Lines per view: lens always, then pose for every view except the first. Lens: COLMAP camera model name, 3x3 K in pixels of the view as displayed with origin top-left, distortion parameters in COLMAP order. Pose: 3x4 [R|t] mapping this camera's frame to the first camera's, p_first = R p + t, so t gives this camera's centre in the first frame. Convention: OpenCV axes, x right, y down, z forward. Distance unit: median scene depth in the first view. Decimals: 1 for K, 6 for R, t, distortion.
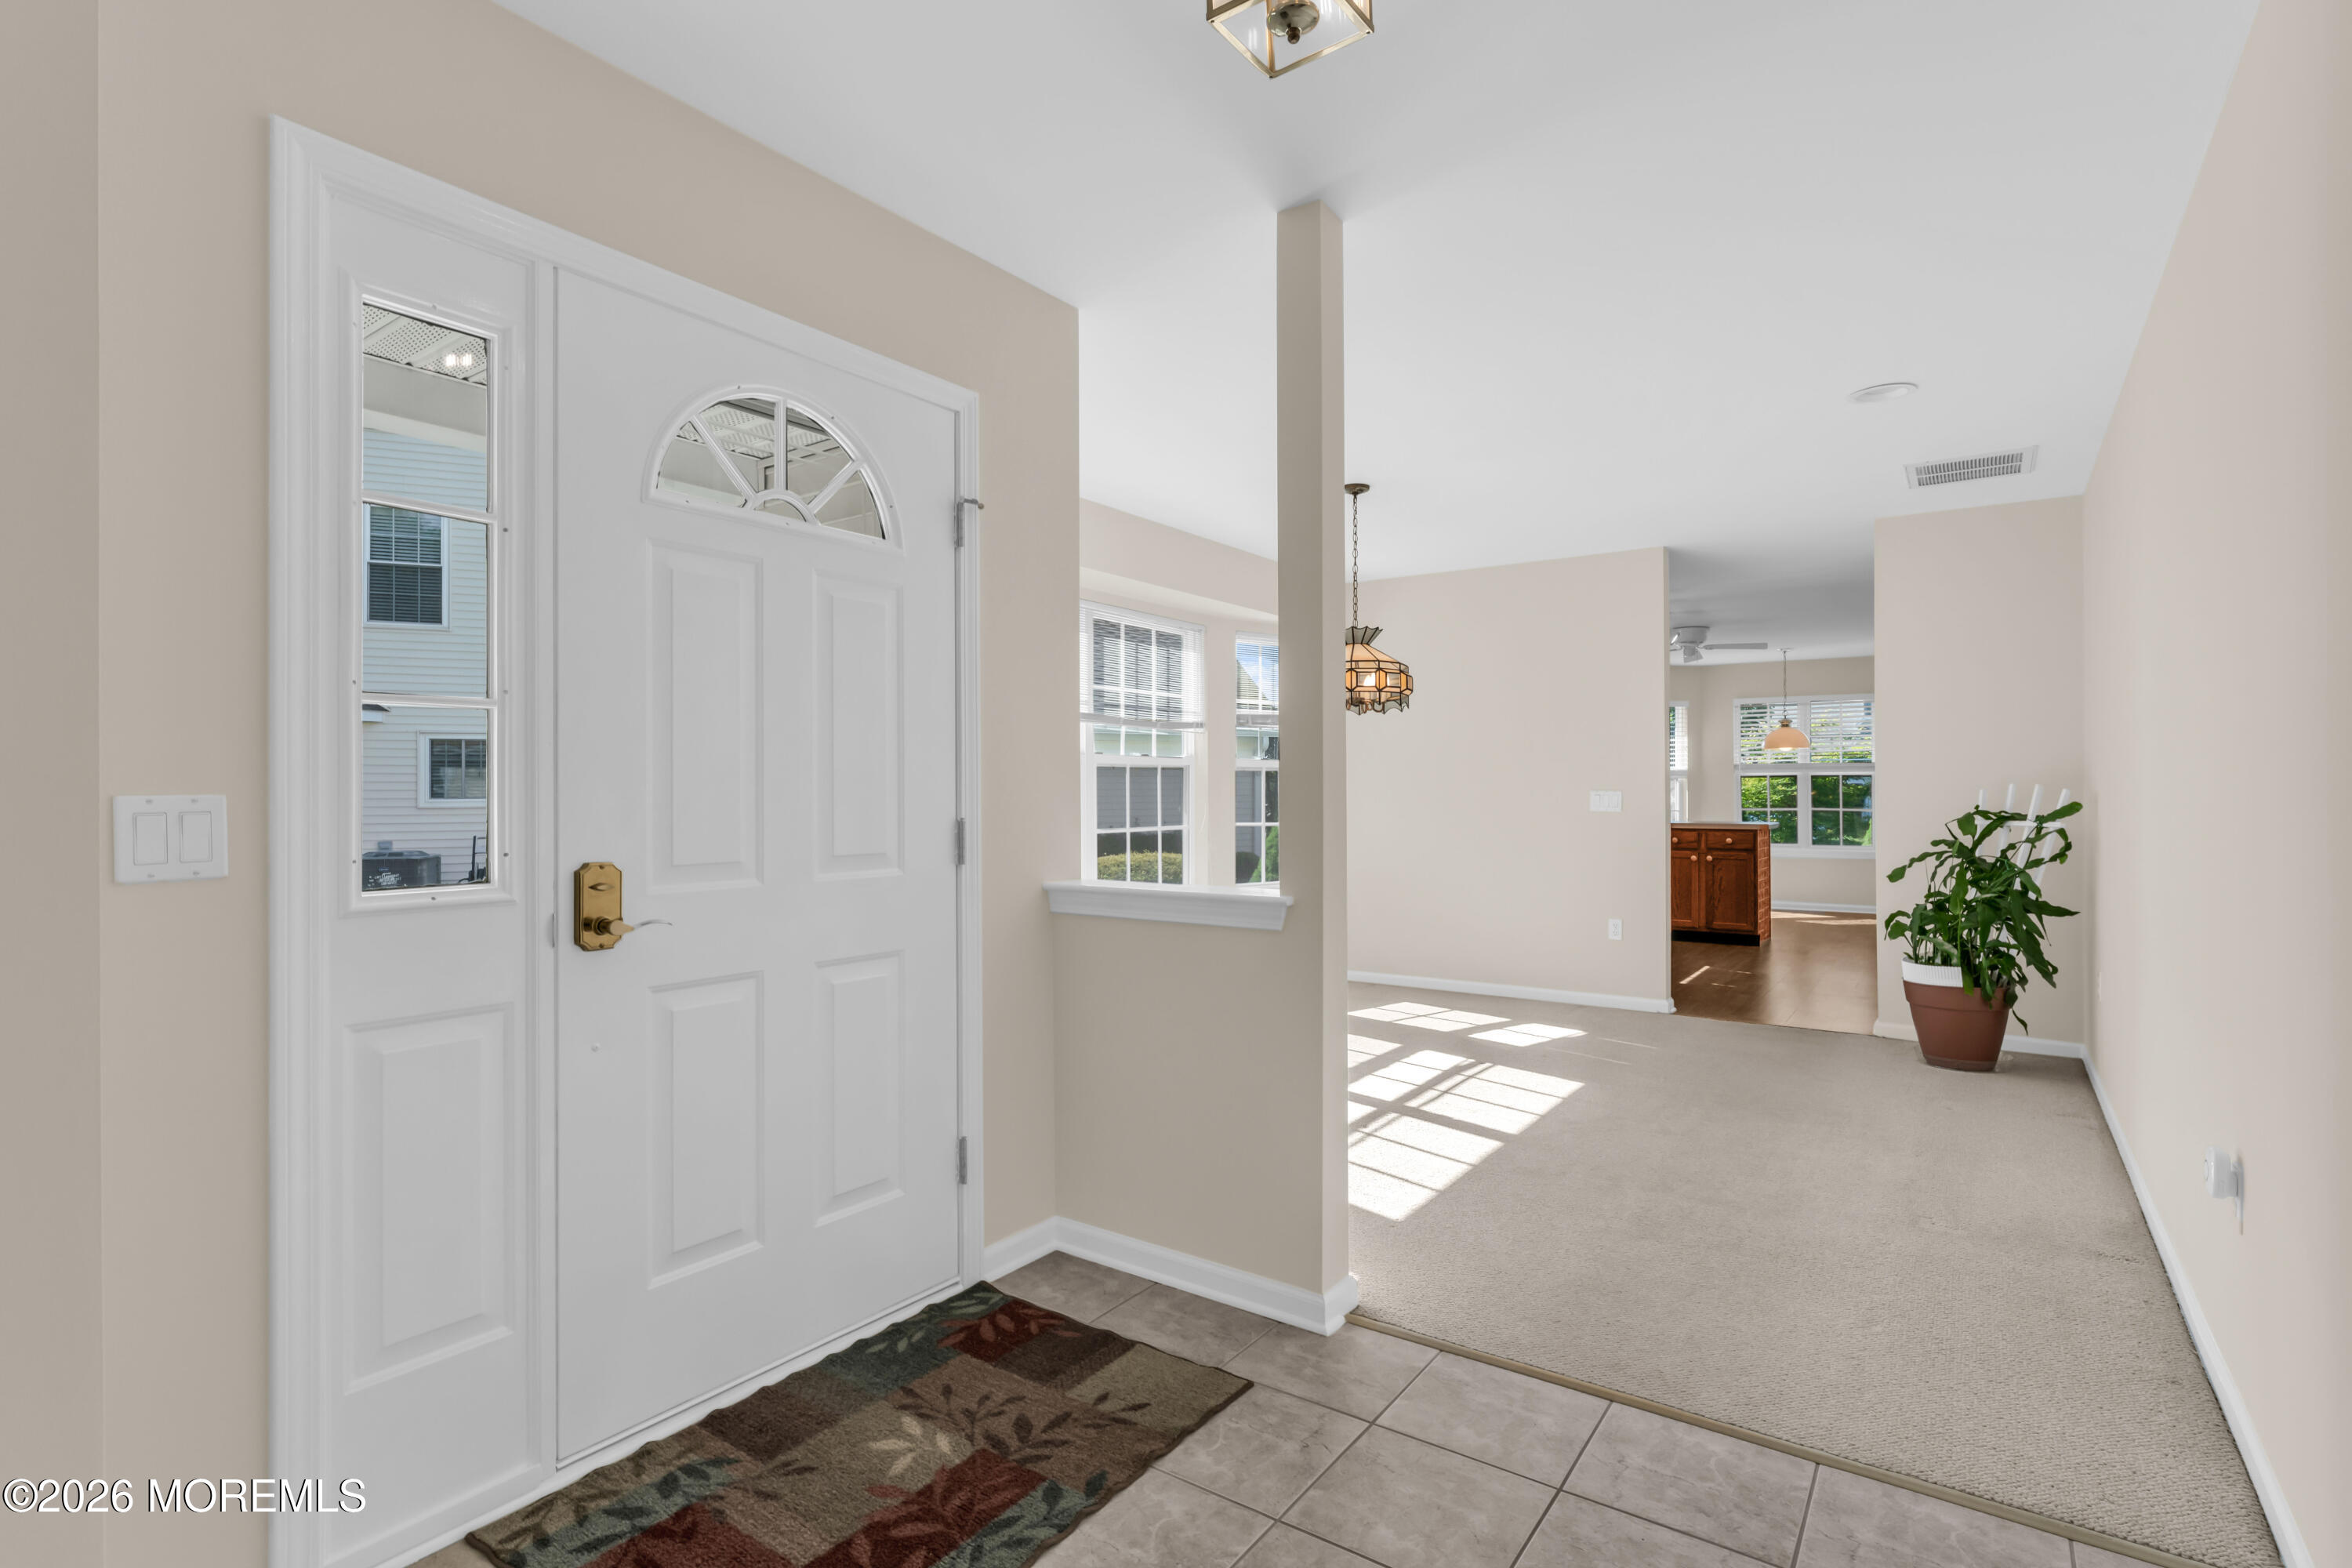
lens RADIAL K [[1153.8, 0, 1164.4], [0, 1153.8, 784.5], [0, 0, 1]] dist [-0.002246, -0.000373]
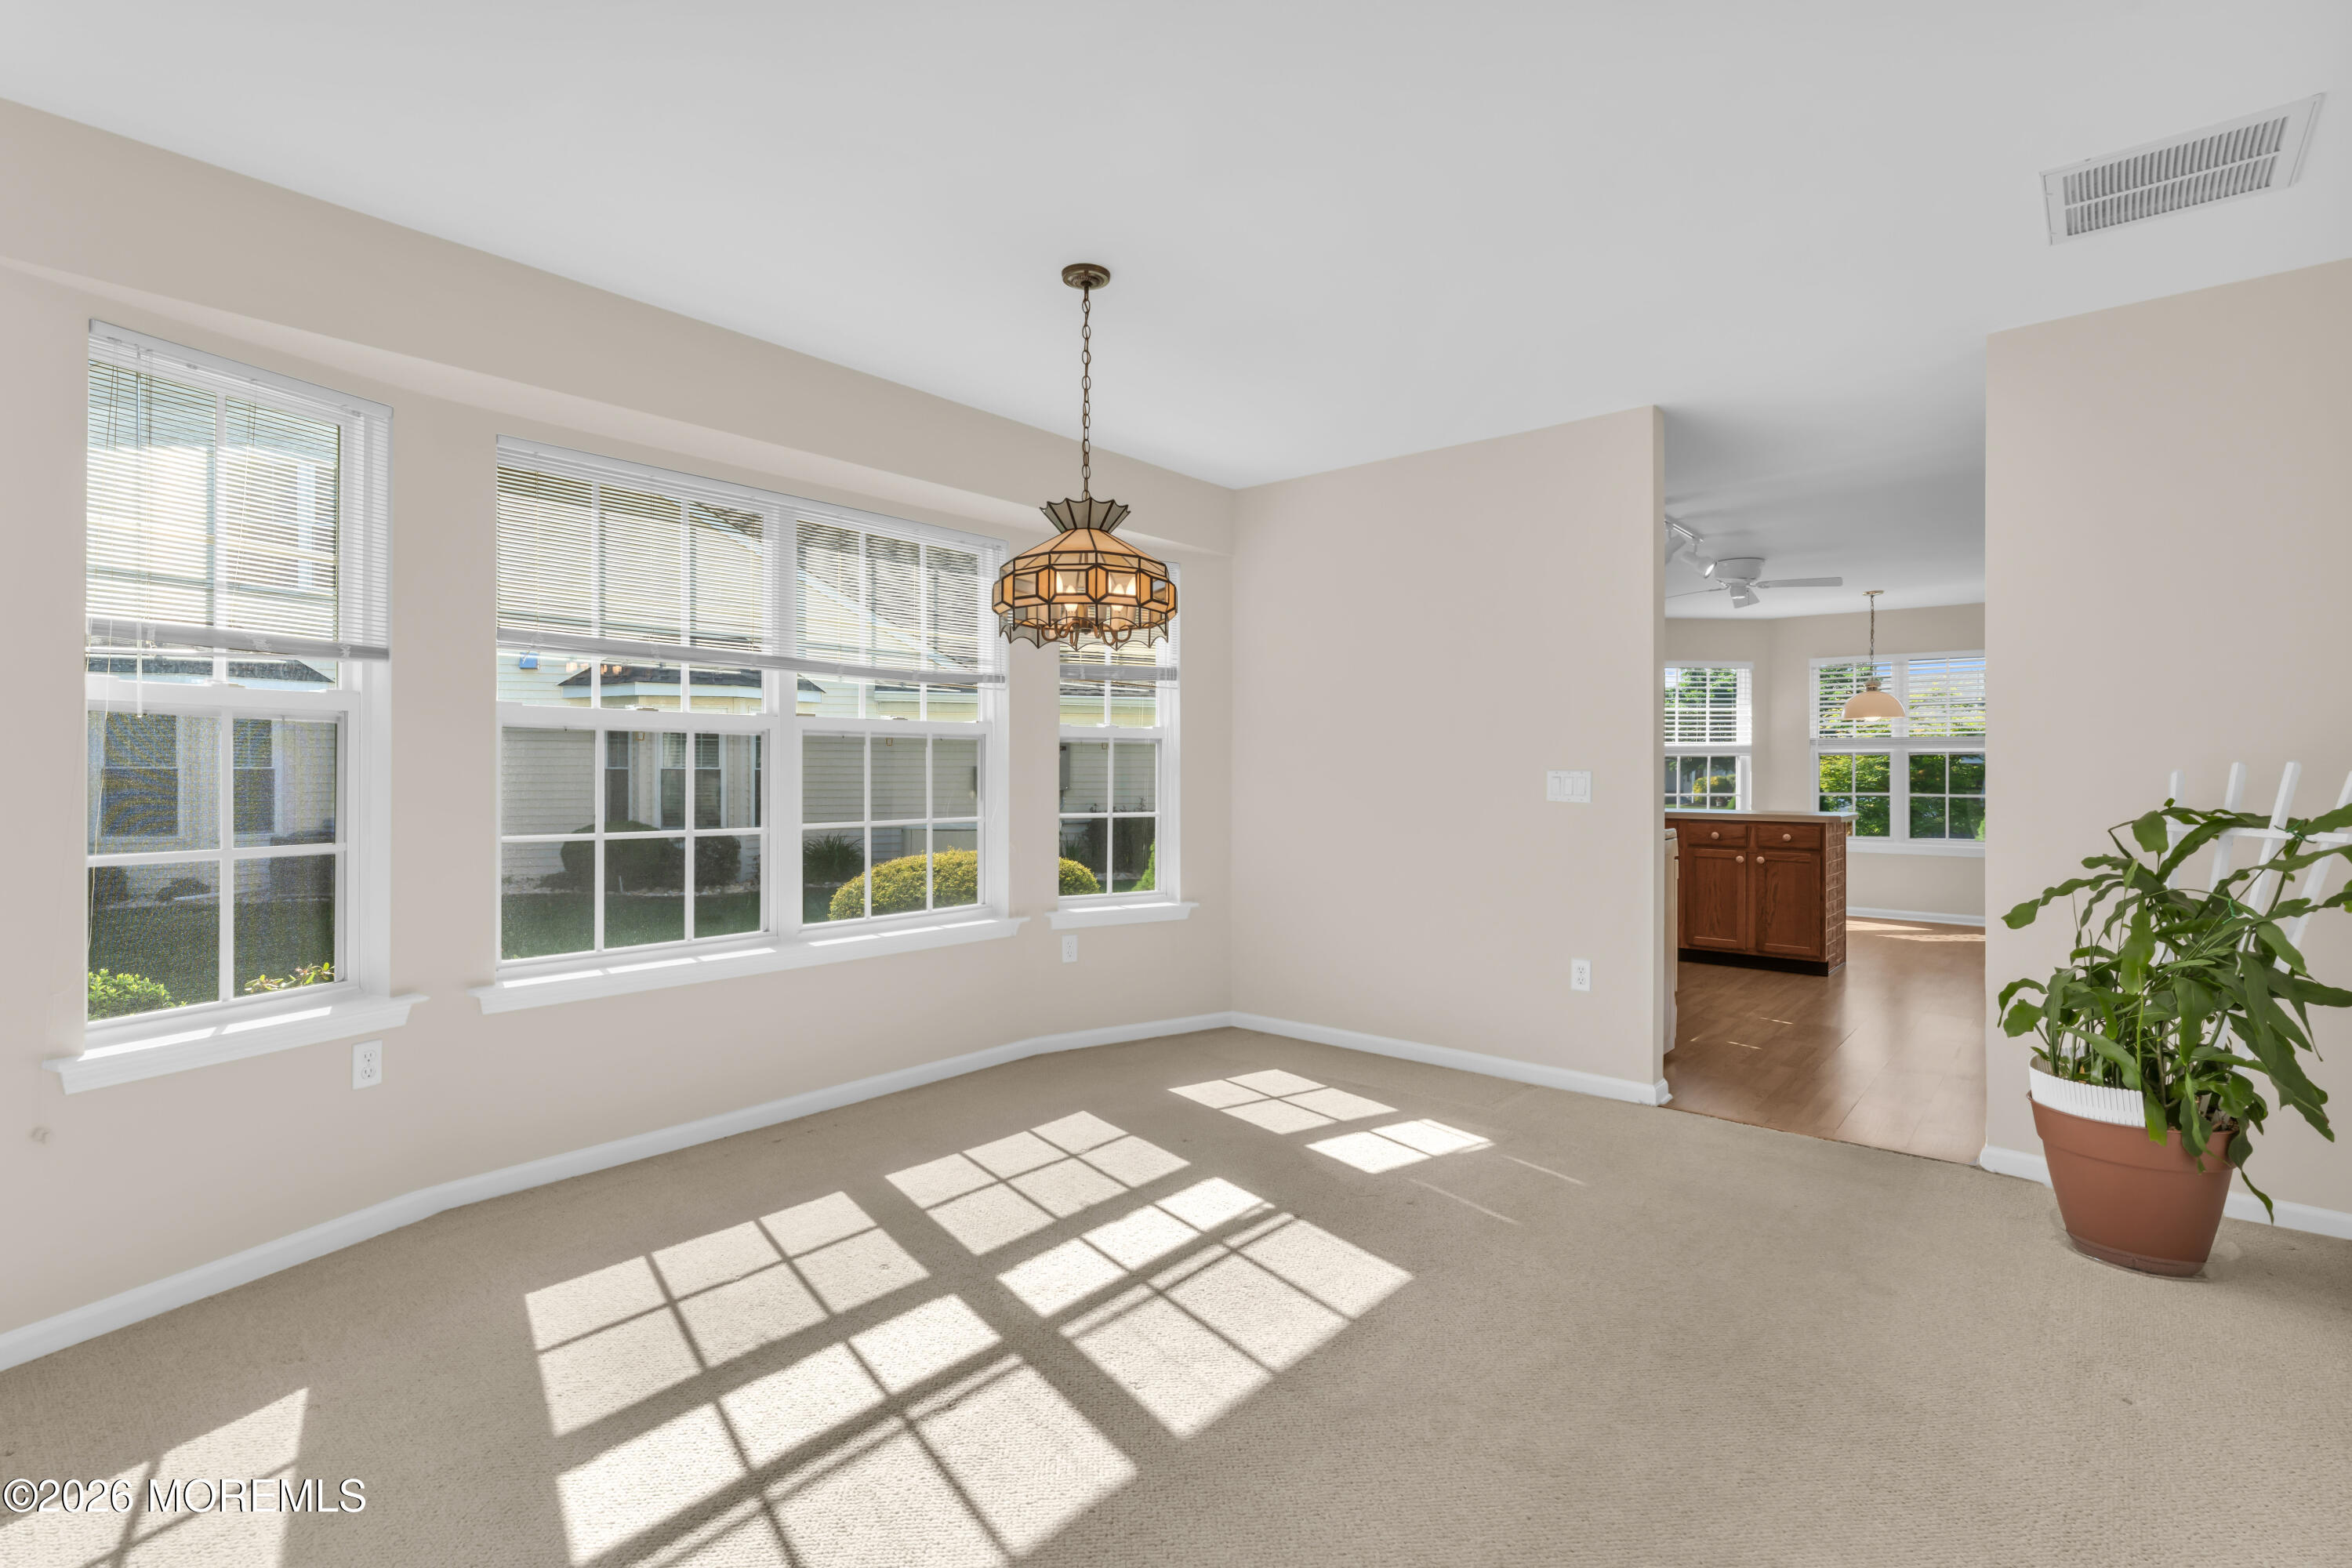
lens RADIAL K [[1090.3, 0, 1184.9], [0, 1090.3, 769.4], [0, 0, 1]] dist [-0.001859, -0.000362]
pose [[0.996142, 0.004032, -0.087662, 0.259749], [-0.003542, 0.999977, 0.005750, 0.001686], [0.087683, -0.005417, 0.996134, 0.410981]]
